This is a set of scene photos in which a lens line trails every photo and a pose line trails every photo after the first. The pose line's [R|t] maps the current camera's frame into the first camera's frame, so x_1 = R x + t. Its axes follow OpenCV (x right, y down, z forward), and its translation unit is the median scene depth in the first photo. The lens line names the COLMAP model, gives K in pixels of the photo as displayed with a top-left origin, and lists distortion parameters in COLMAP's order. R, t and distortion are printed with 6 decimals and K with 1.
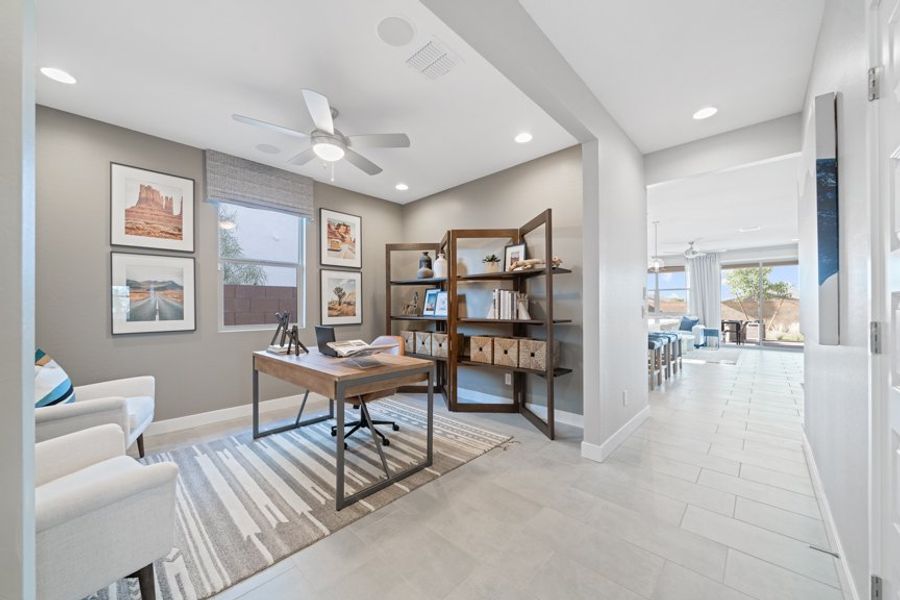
lens RADIAL K [[333.2, 0, 450.0], [0, 333.2, 300.0], [0, 0, 1]] dist [-0.000619, -0.000156]
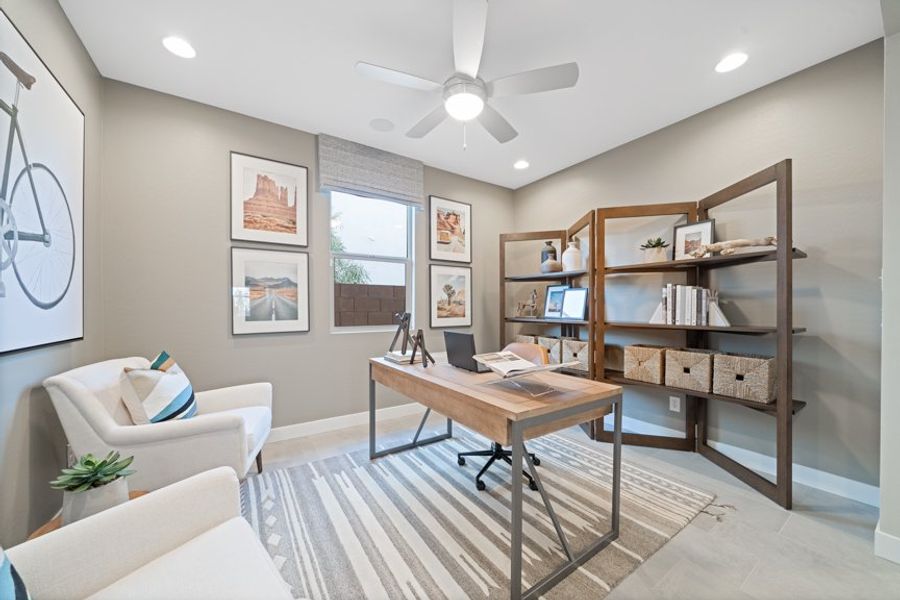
lens RADIAL K [[320.8, 0, 447.6], [0, 320.8, 302.9], [0, 0, 1]] dist [-0.000866, -0.000106]
pose [[0.977019, 0.002743, -0.213135, -0.206534], [-0.001174, 0.999971, 0.007485, 0.005415], [0.213150, -0.007063, 0.976994, 0.221717]]
